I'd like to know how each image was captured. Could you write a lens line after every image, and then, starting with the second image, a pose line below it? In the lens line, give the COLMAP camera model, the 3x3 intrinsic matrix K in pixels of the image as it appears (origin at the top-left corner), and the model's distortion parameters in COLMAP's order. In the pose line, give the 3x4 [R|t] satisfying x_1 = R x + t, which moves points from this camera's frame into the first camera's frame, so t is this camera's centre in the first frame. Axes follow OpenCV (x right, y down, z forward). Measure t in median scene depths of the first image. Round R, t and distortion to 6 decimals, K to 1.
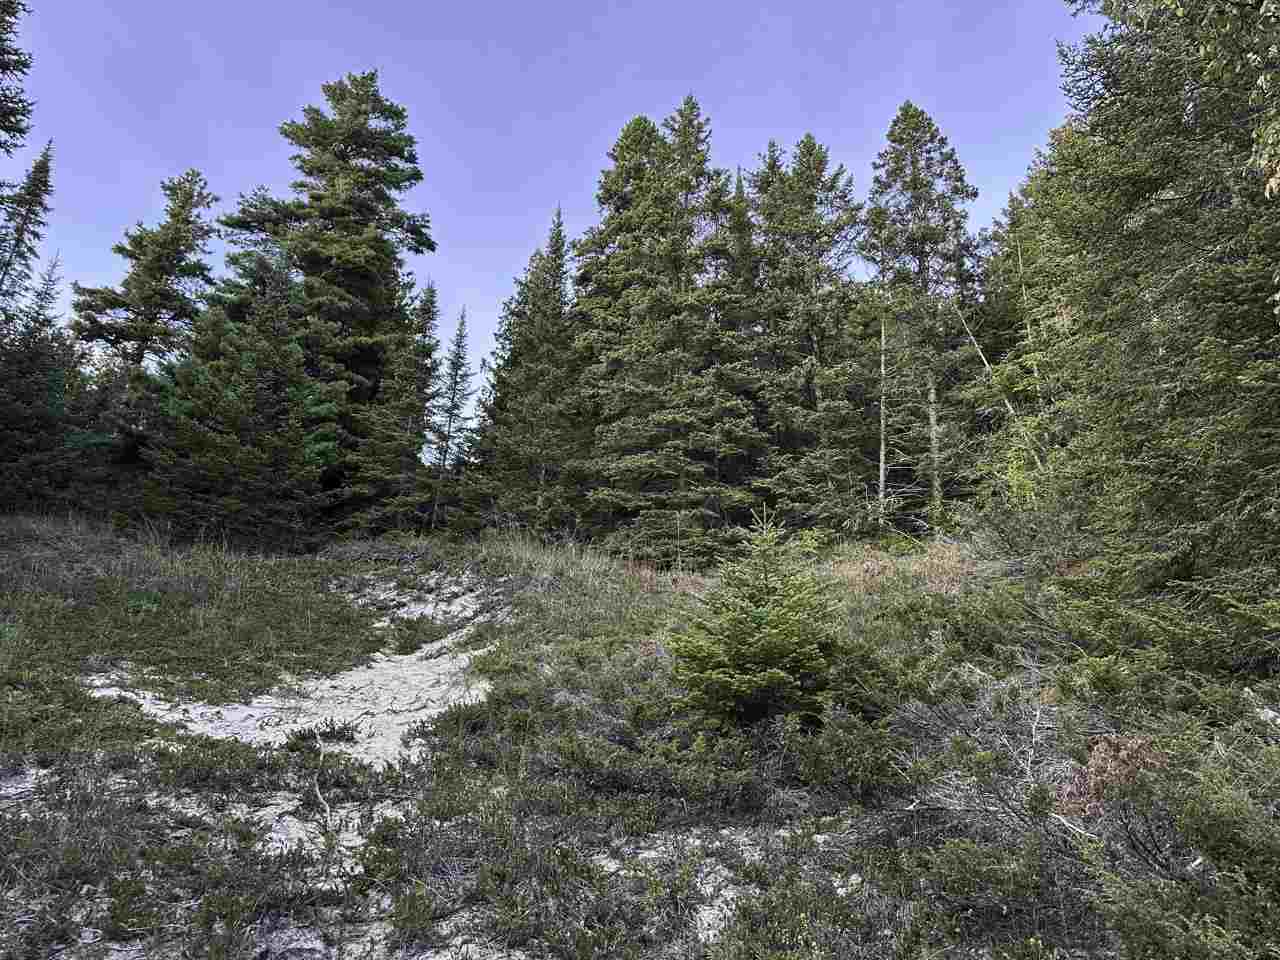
lens RADIAL K [[924.8, 0, 659.3], [0, 924.8, 480.5], [0, 0, 1]] dist [0.144819, -0.274353]
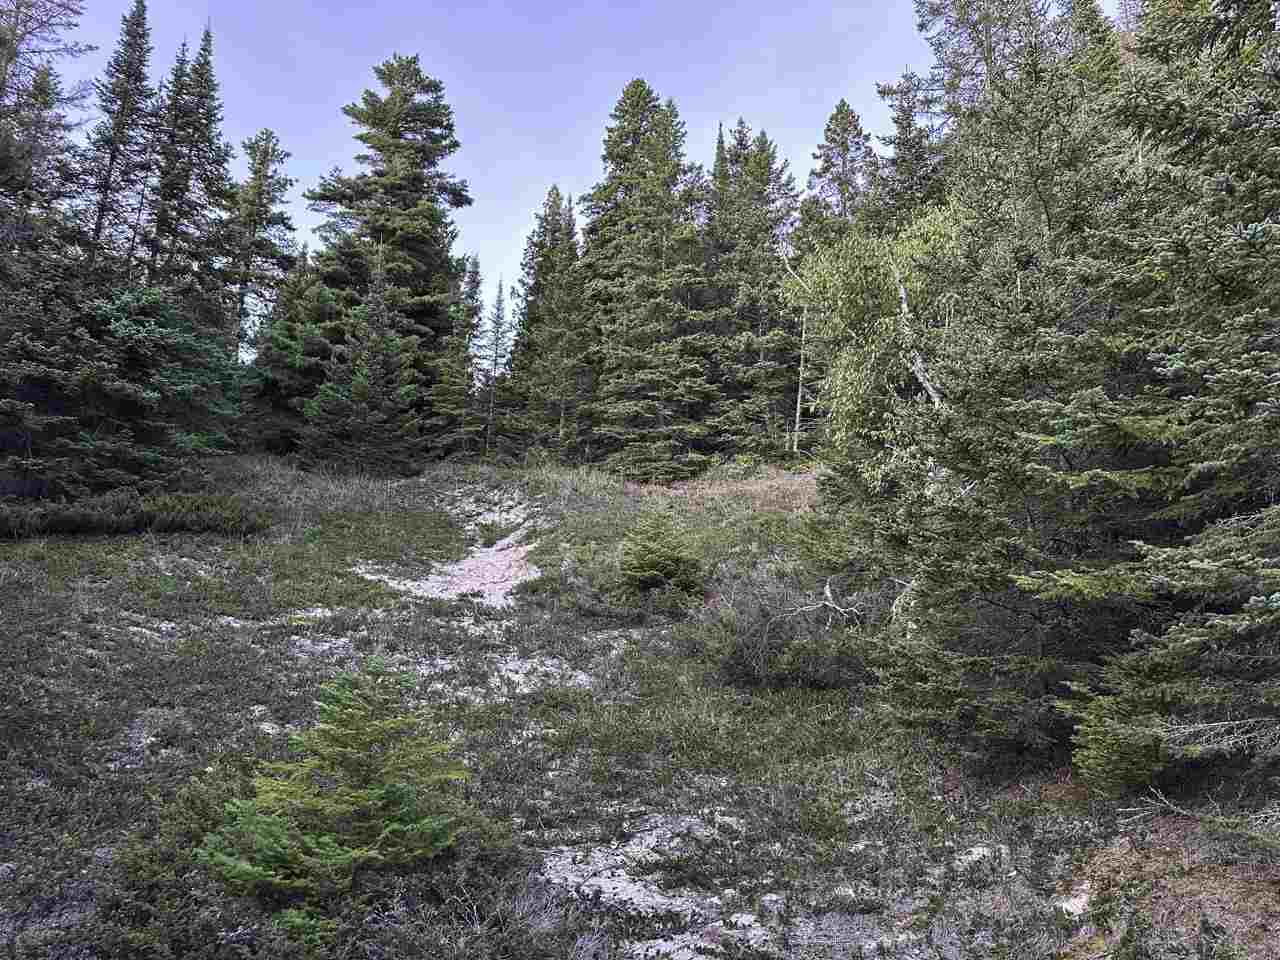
lens RADIAL K [[924.8, 0, 659.3], [0, 924.8, 480.5], [0, 0, 1]] dist [0.144819, -0.274353]
pose [[0.999604, -0.006408, -0.027400, 0.053732], [0.010705, 0.987113, 0.159666, -0.112859], [0.026024, -0.159896, 0.986791, -0.370300]]
